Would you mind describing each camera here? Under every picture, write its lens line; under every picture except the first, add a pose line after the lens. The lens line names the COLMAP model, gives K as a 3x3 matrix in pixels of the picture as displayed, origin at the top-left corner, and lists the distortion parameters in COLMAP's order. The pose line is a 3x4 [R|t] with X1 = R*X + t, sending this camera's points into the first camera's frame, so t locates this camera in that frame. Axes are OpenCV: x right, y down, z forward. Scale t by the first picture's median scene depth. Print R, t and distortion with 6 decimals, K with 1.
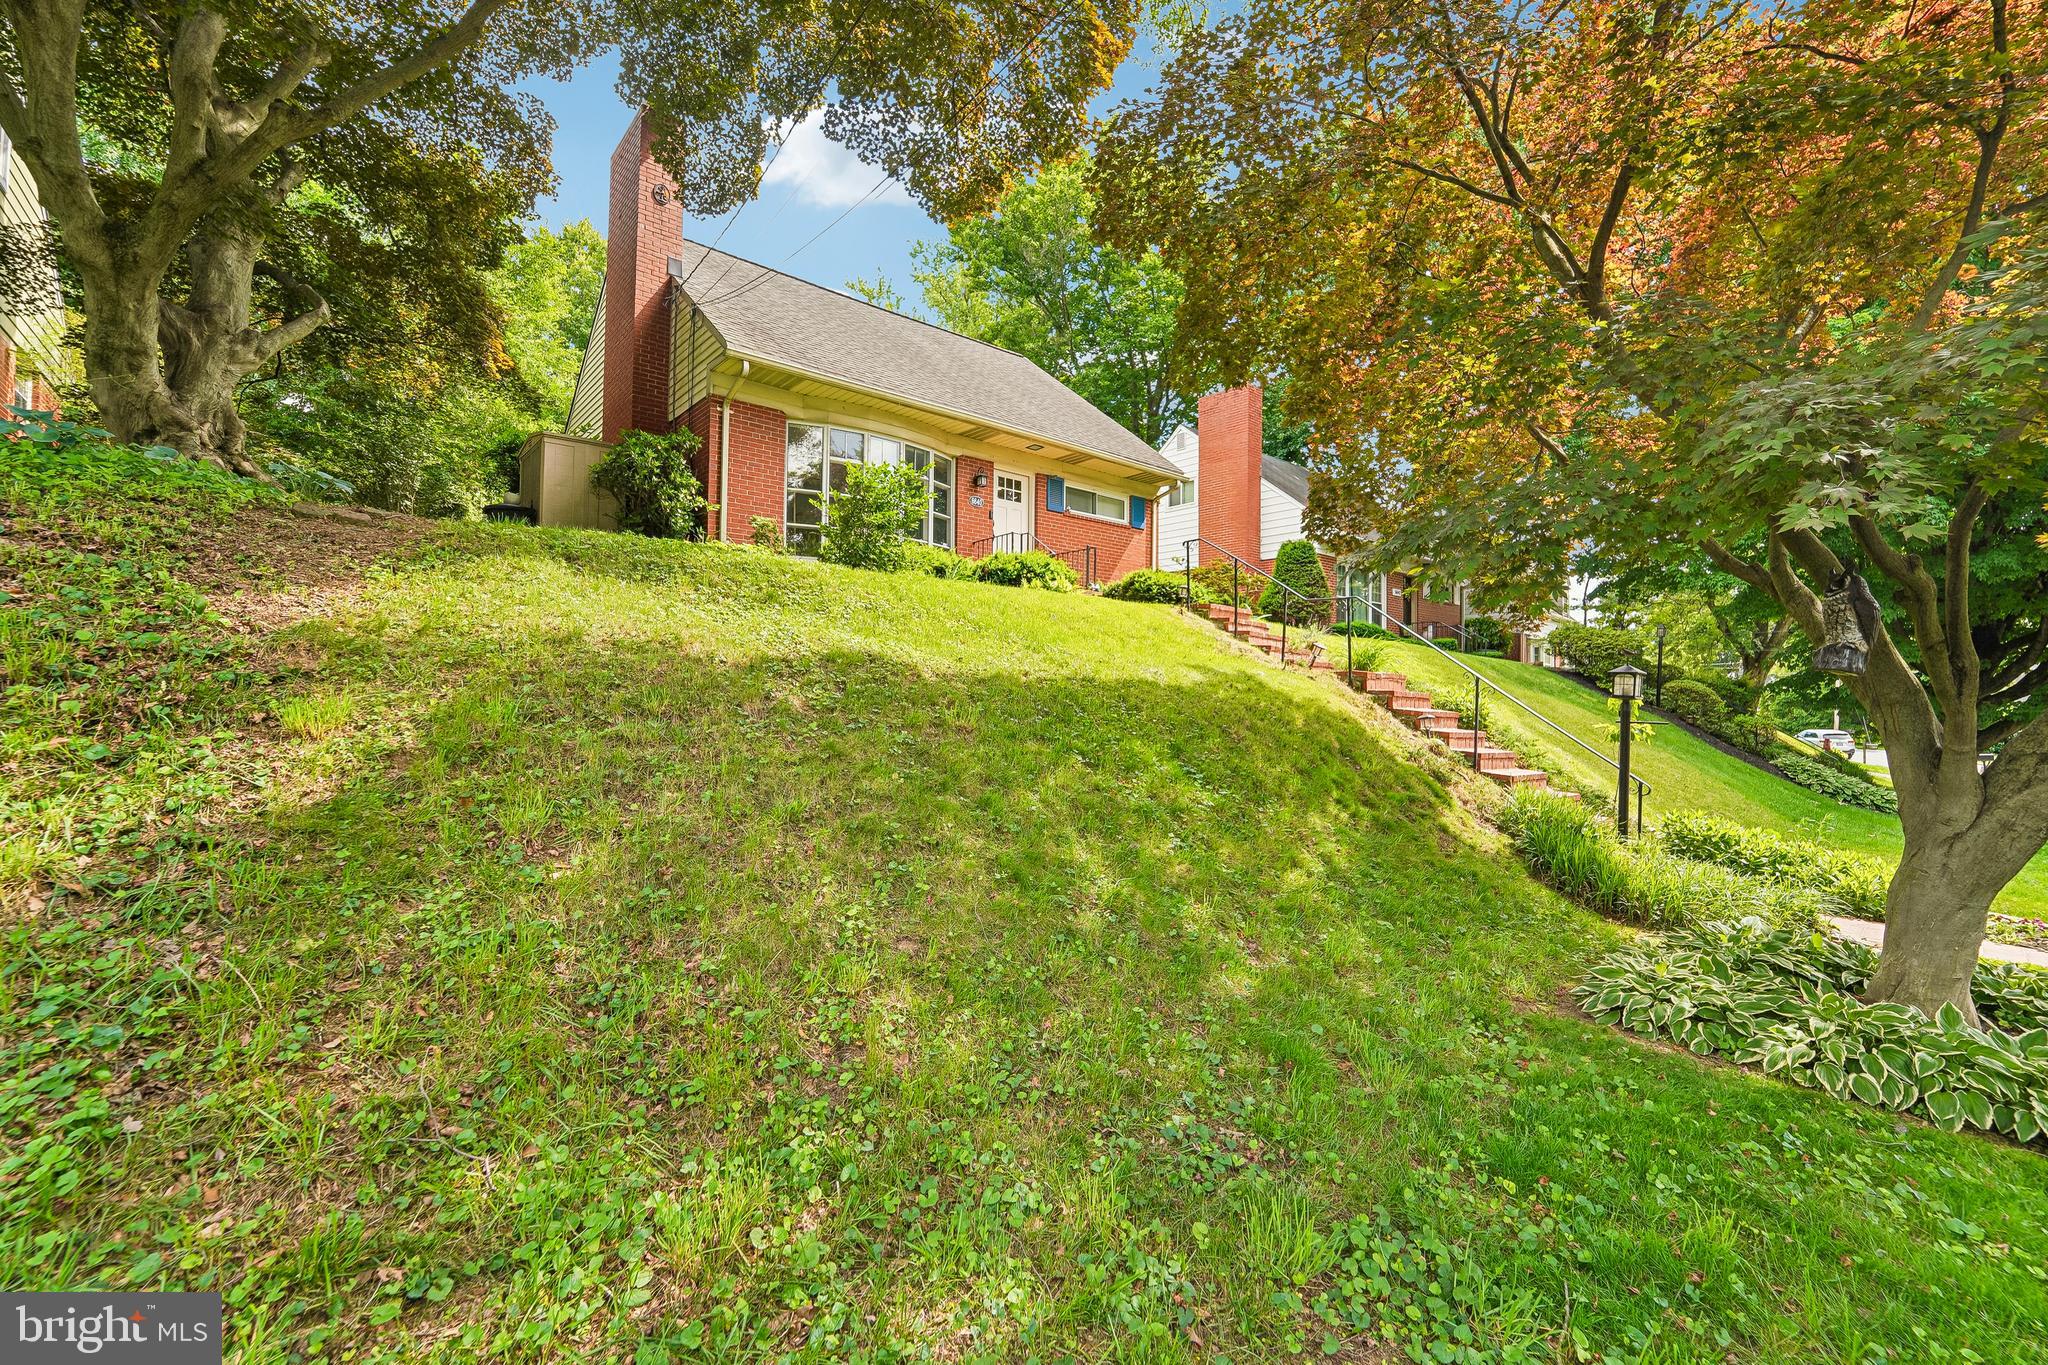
lens RADIAL K [[842.0, 0, 1034.2], [0, 842.0, 678.1], [0, 0, 1]] dist [-0.022233, -0.000010]
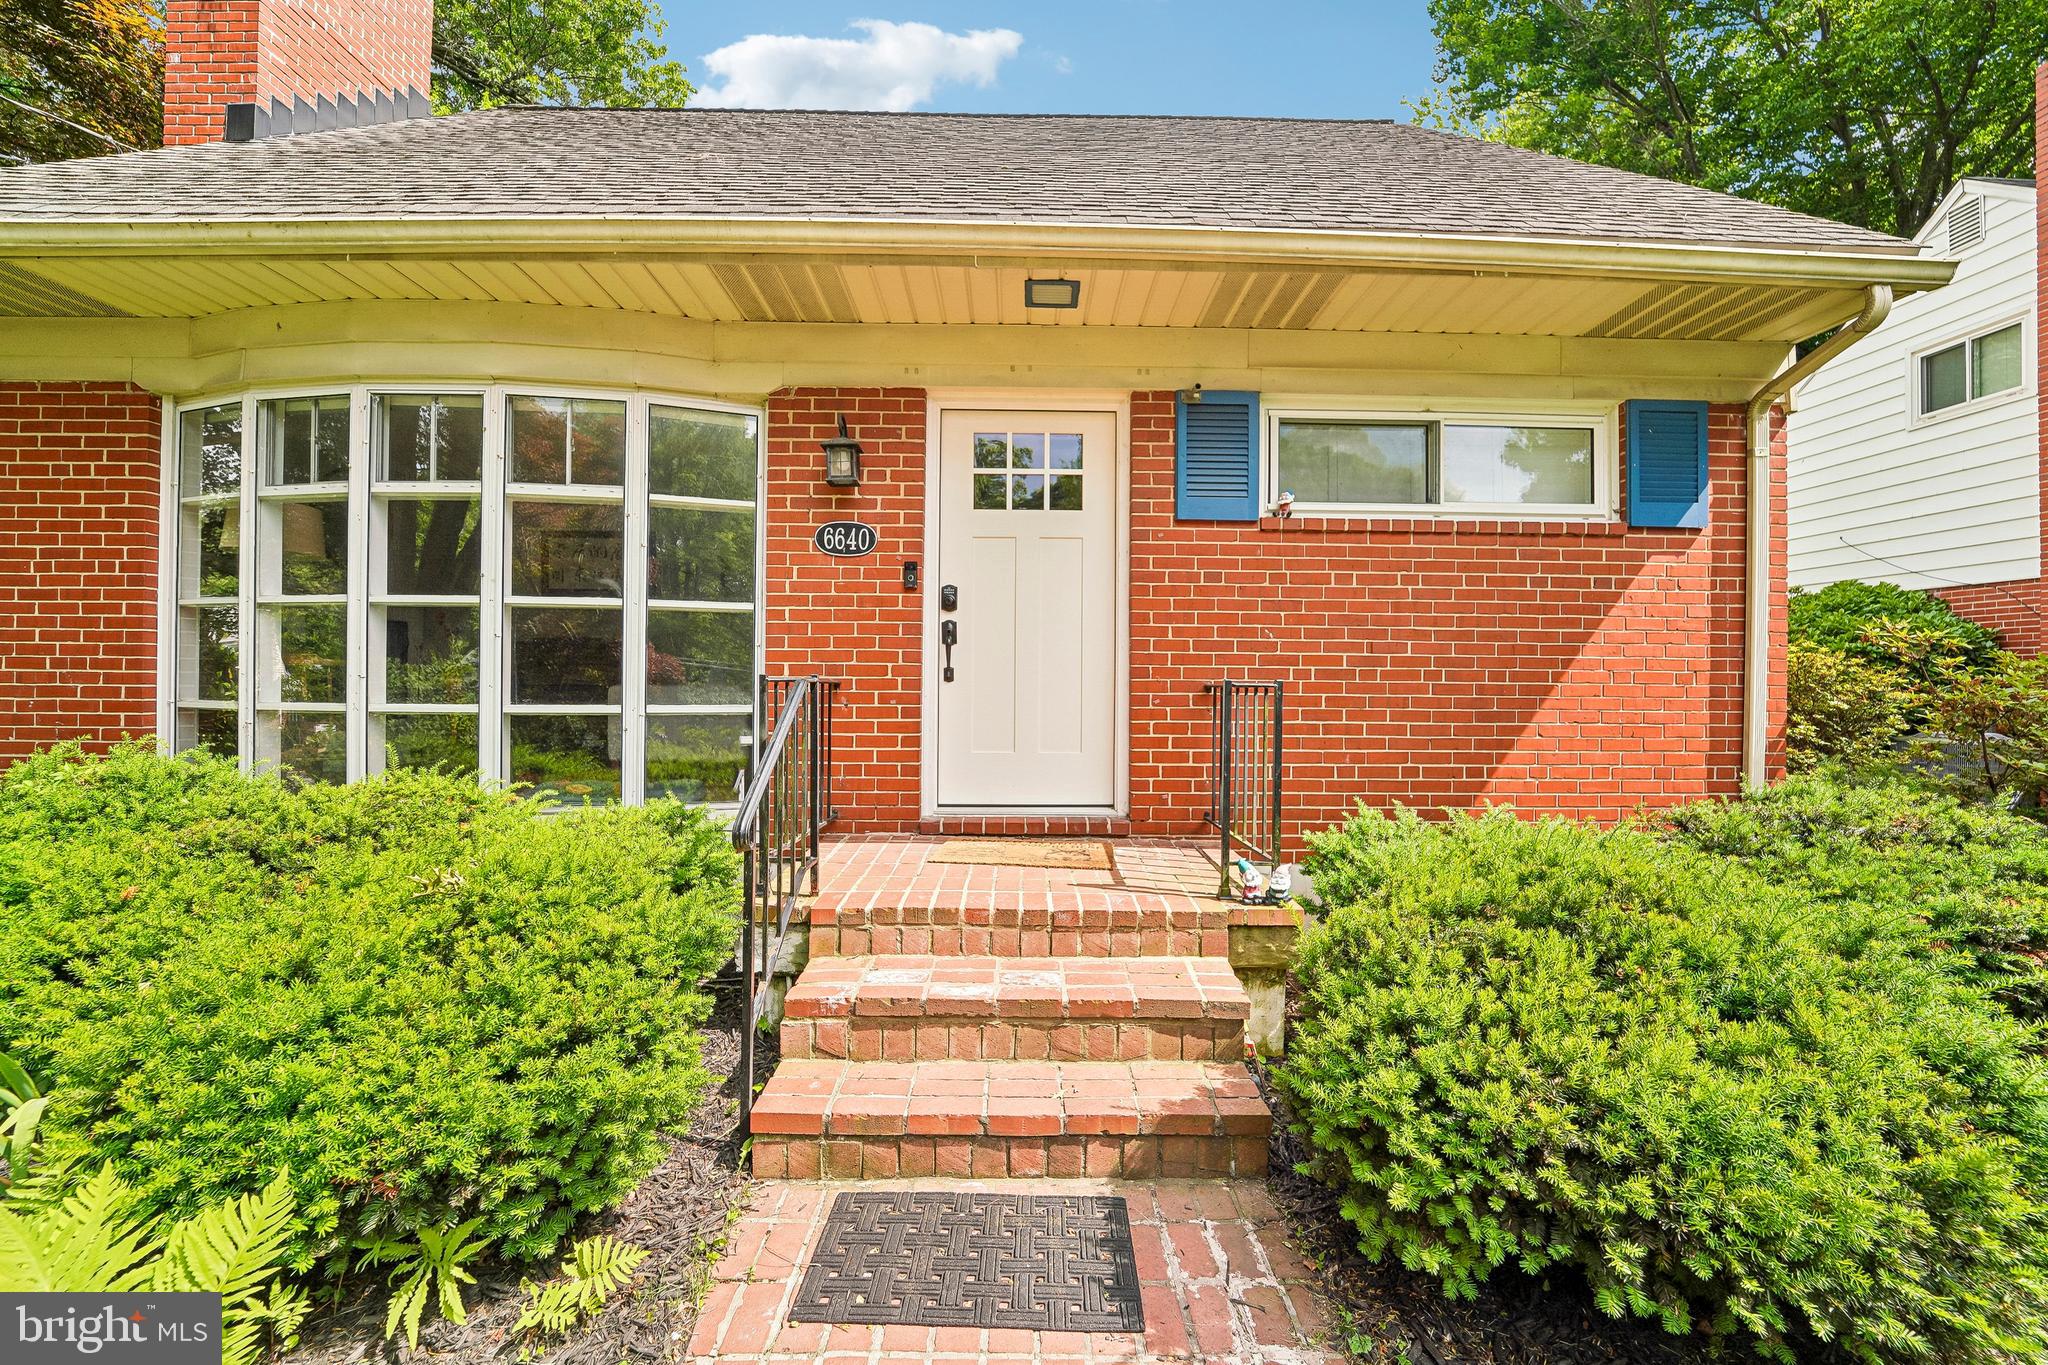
lens RADIAL K [[842.0, 0, 1034.2], [0, 842.0, 678.1], [0, 0, 1]] dist [-0.022233, -0.000010]
pose [[0.753239, 0.000721, -0.657747, 0.153602], [0.006539, 0.999942, 0.008584, -0.145657], [0.657715, -0.010767, 0.753190, 0.732998]]
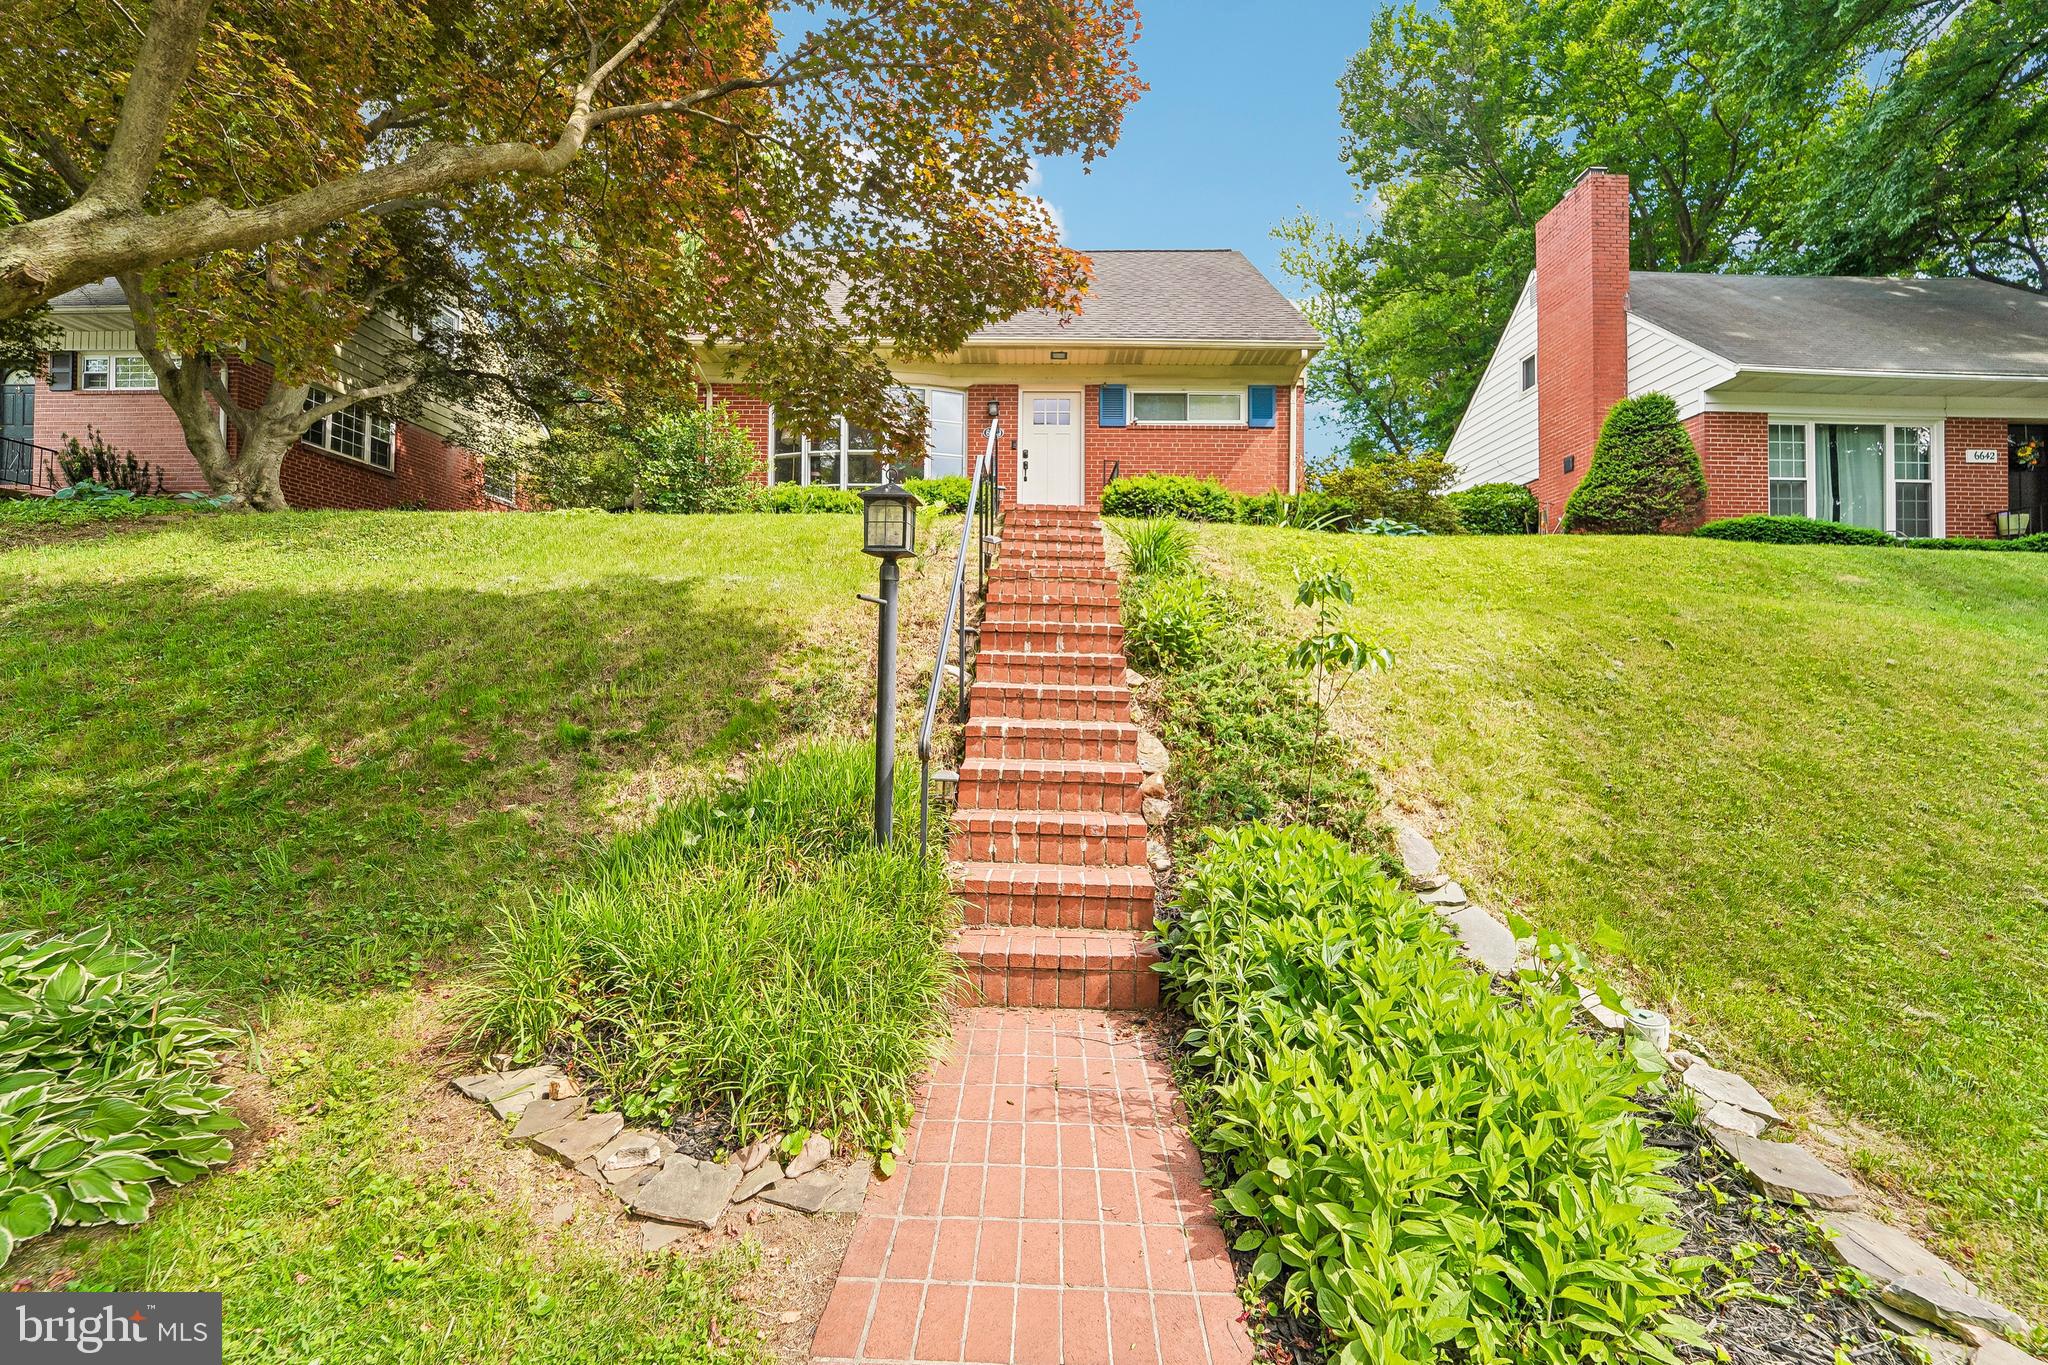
lens RADIAL K [[842.0, 0, 1034.2], [0, 842.0, 678.1], [0, 0, 1]] dist [-0.022233, -0.000010]
pose [[0.738843, -0.000927, -0.673877, 0.511167], [0.010535, 0.999893, 0.010175, 0.040333], [0.673796, -0.014617, 0.738773, 0.318342]]
